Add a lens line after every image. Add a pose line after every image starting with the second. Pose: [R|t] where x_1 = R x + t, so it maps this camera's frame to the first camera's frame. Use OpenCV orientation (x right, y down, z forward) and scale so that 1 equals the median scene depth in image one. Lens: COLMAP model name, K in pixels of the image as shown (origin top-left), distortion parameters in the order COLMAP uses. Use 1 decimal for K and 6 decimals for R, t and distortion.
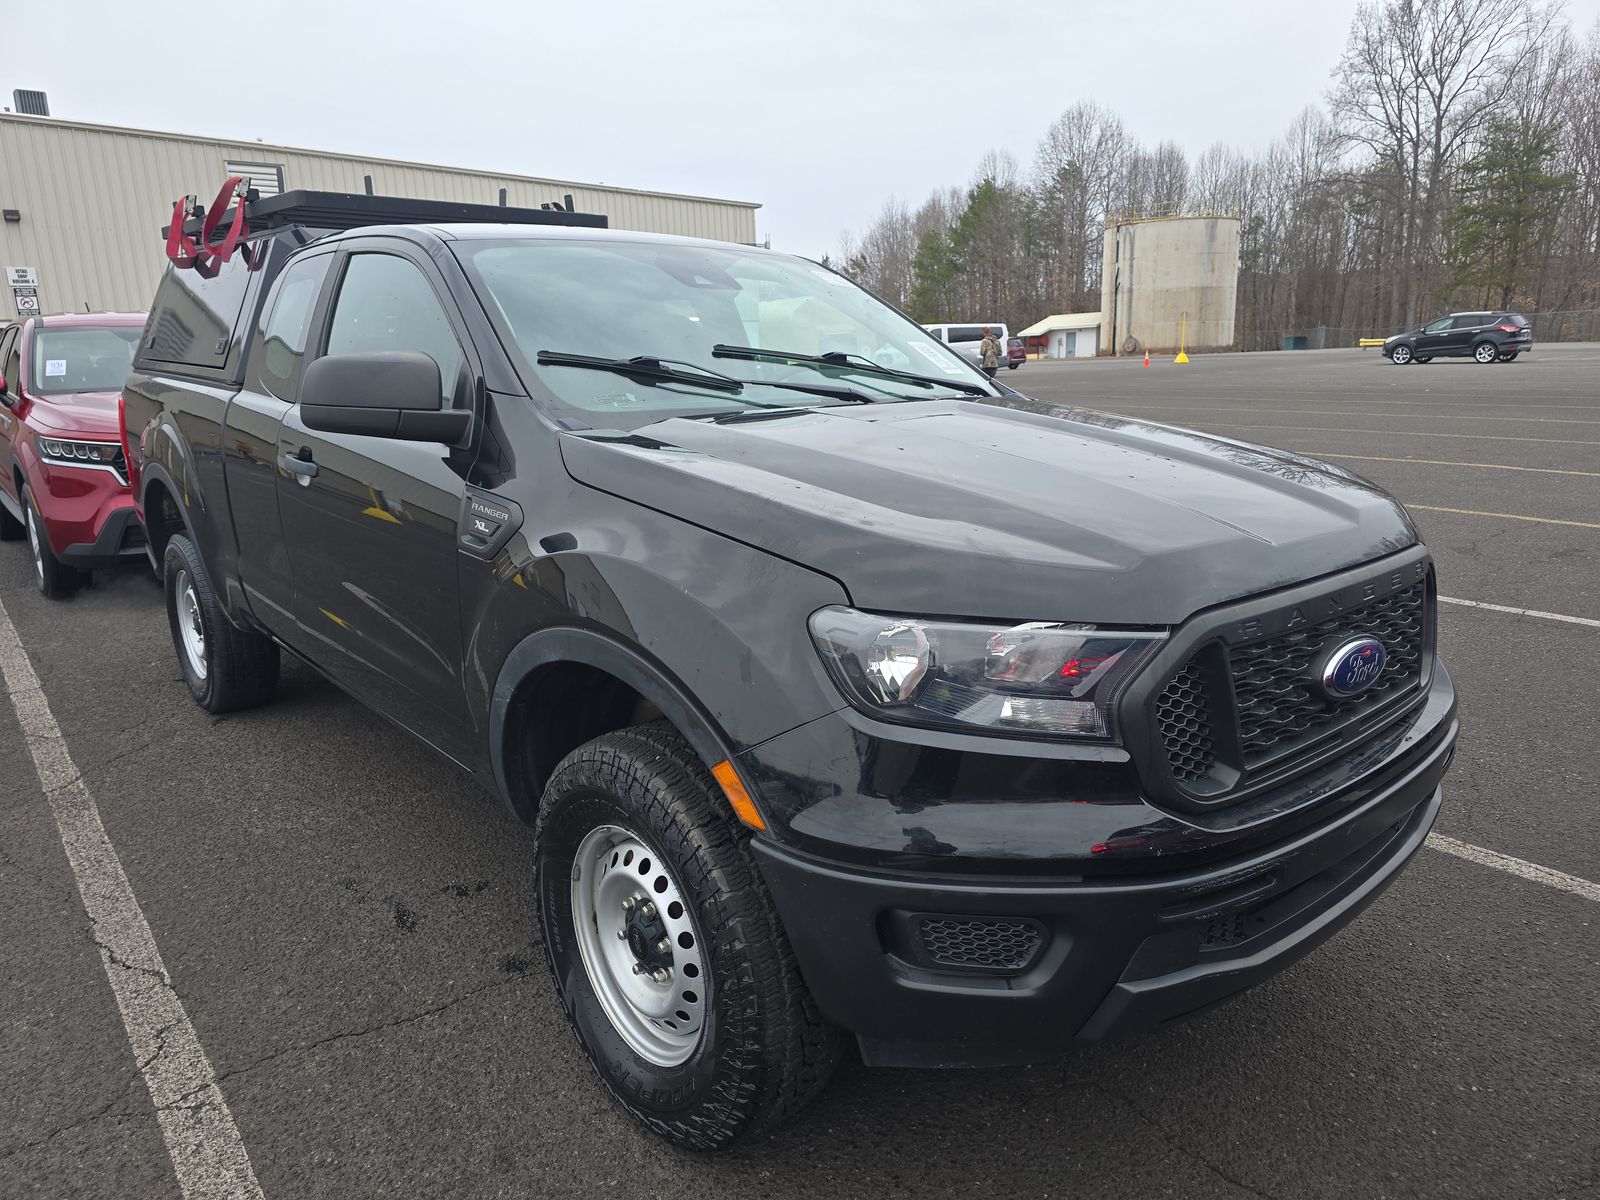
lens RADIAL K [[1087.6, 0, 796.5], [0, 1087.6, 603.9], [0, 0, 1]] dist [0.054767, -0.049366]
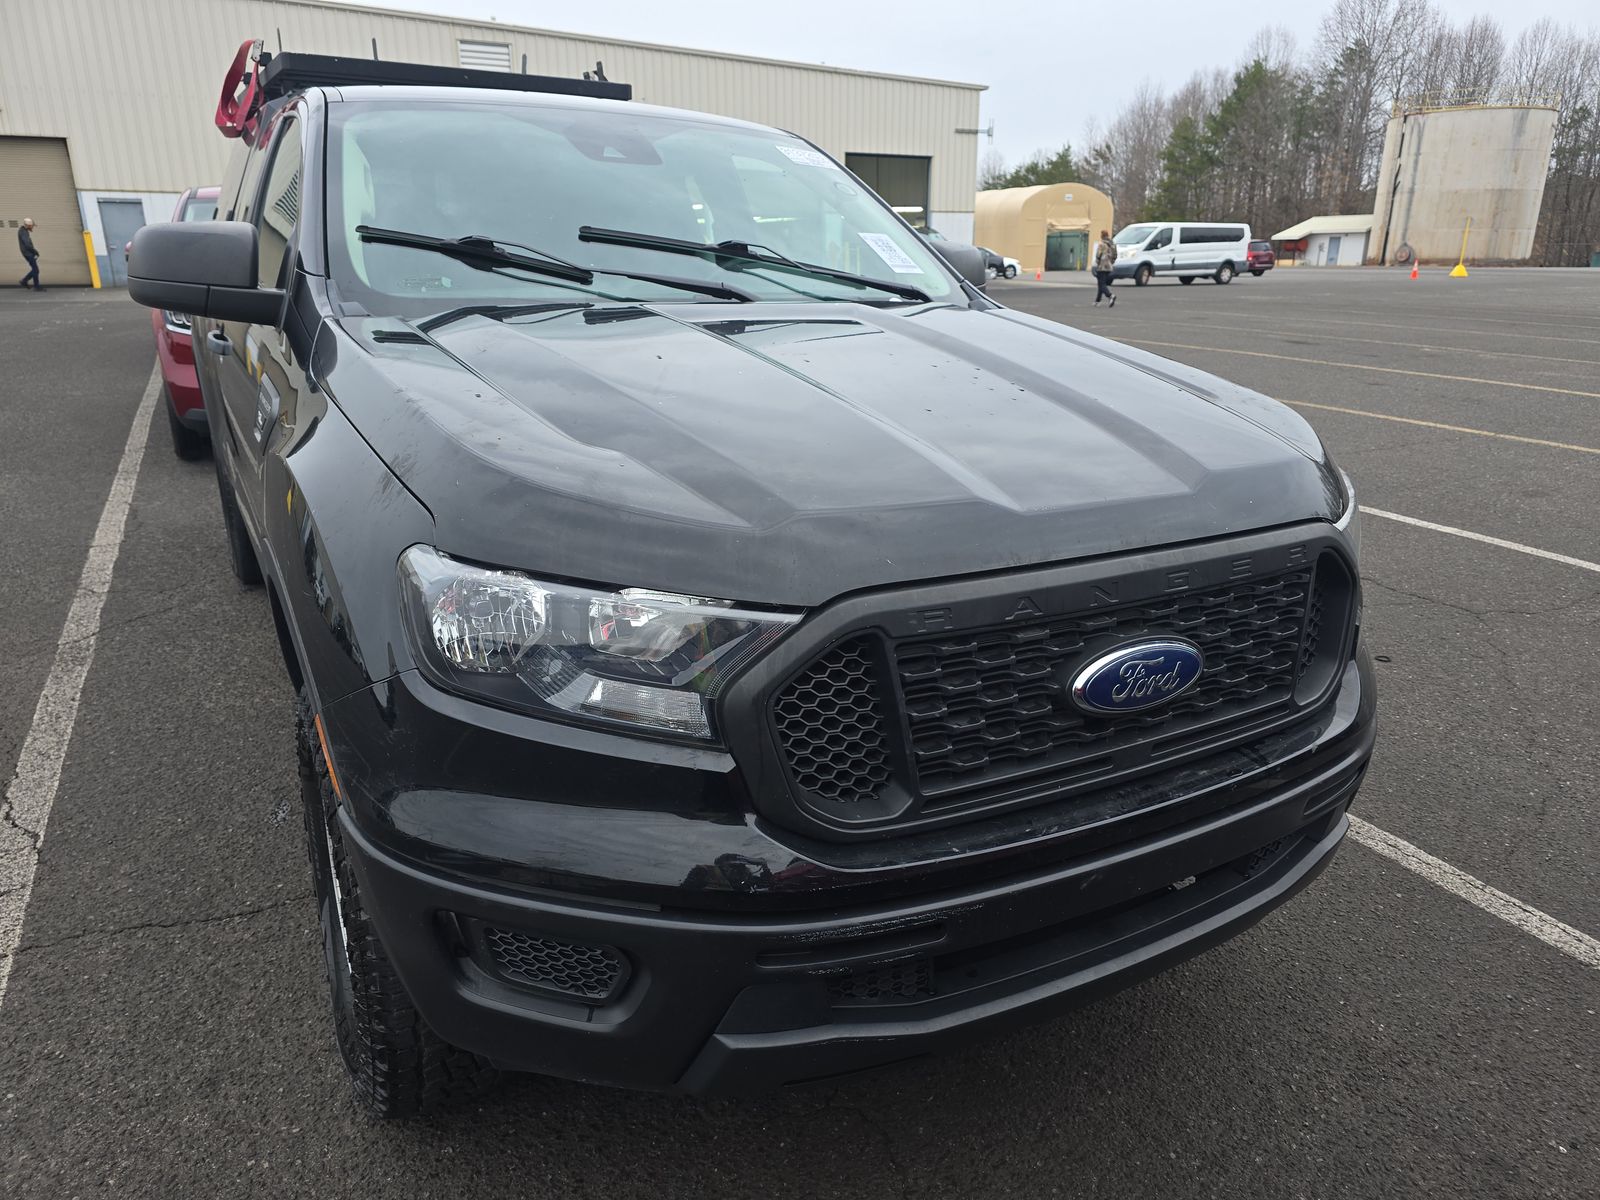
lens RADIAL K [[1087.6, 0, 799.7], [0, 1087.6, 606.3], [0, 0, 1]] dist [0.054767, -0.049366]
pose [[0.978544, 0.094668, -0.183002, 0.320428], [-0.077711, 0.992175, 0.097722, -0.037699], [0.190821, -0.081404, 0.978244, 0.161284]]
